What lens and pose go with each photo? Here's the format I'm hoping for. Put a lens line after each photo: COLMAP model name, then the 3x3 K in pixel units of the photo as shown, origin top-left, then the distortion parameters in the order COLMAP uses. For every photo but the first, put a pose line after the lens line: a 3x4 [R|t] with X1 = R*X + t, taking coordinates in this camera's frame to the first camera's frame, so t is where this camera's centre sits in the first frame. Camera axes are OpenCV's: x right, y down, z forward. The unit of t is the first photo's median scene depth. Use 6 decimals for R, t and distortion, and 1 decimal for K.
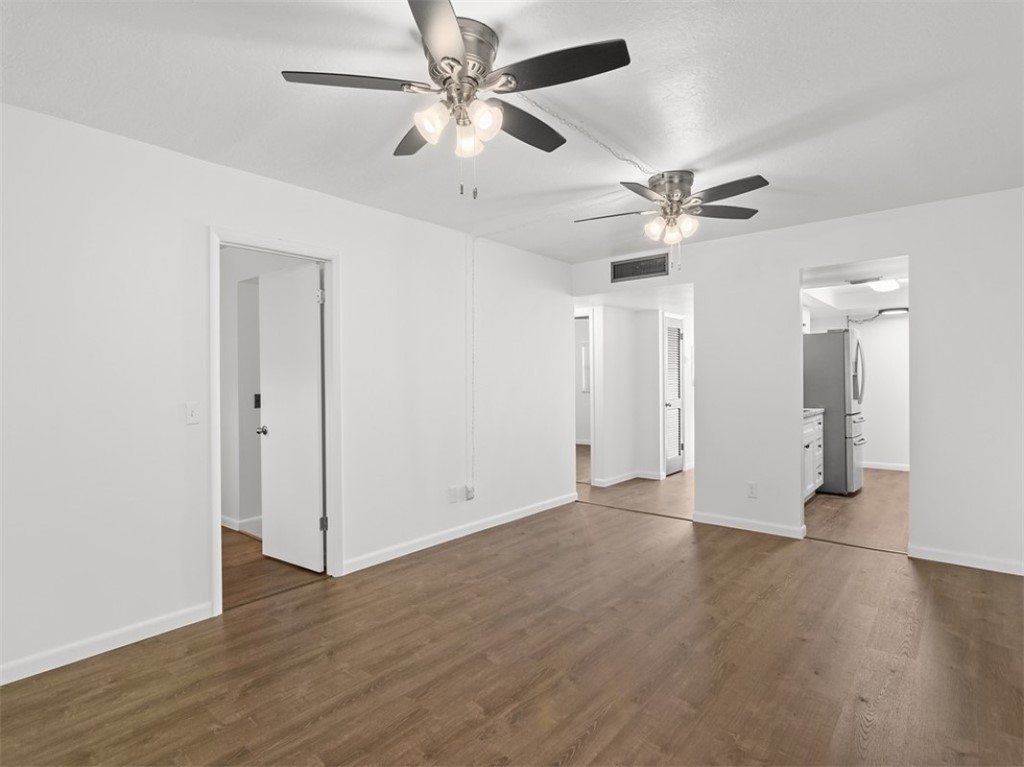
lens RADIAL K [[532.2, 0, 496.1], [0, 532.2, 383.0], [0, 0, 1]] dist [-0.003689, -0.000794]
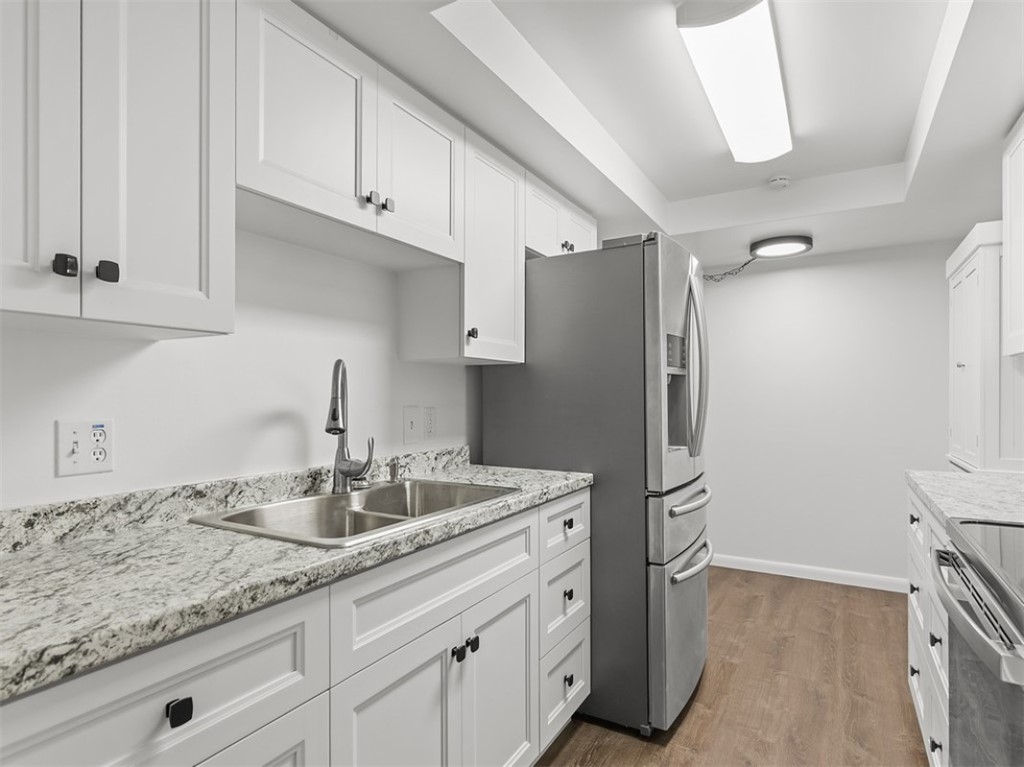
lens RADIAL K [[560.1, 0, 511.8], [0, 560.1, 397.0], [0, 0, 1]] dist [-0.000495, -0.000487]
pose [[0.980265, 0.008658, 0.197497, 0.809537], [-0.008296, 0.999962, -0.002660, 0.001613], [-0.197513, 0.000969, 0.980300, 1.079147]]
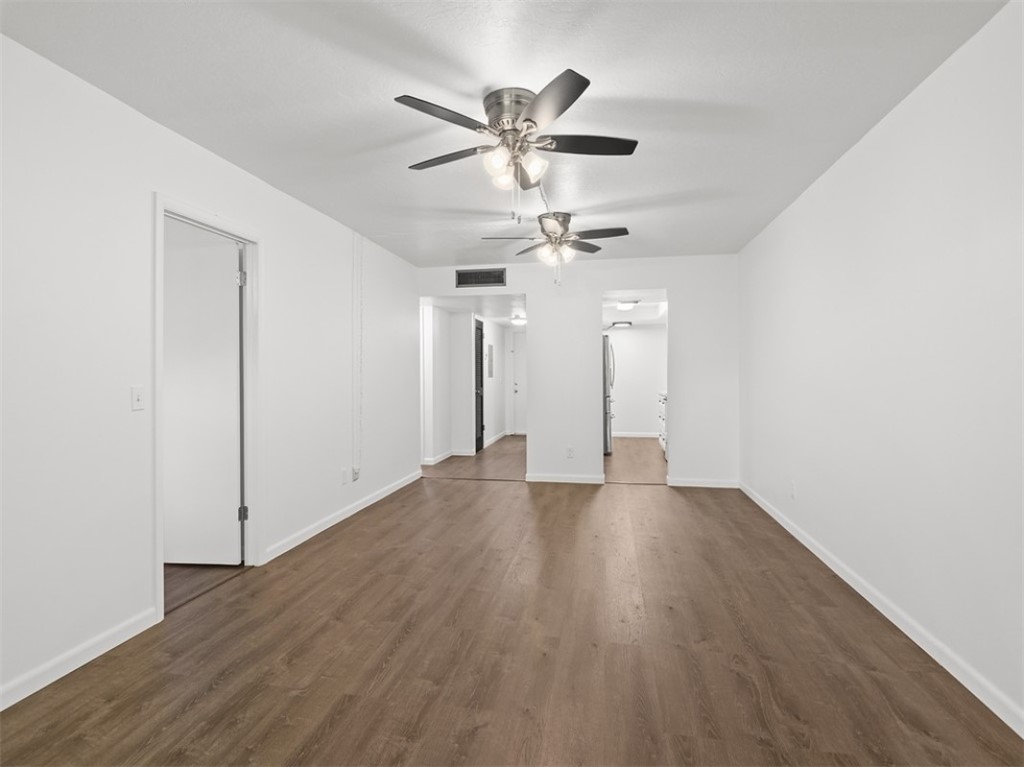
lens RADIAL K [[510.4, 0, 496.7], [0, 510.4, 371.5], [0, 0, 1]] dist [0.003277, 0.000402]
pose [[0.870592, 0.006479, 0.491964, -0.402515], [0.001646, 0.999869, -0.016081, 0.023736], [-0.492003, 0.014810, 0.870467, -0.040276]]
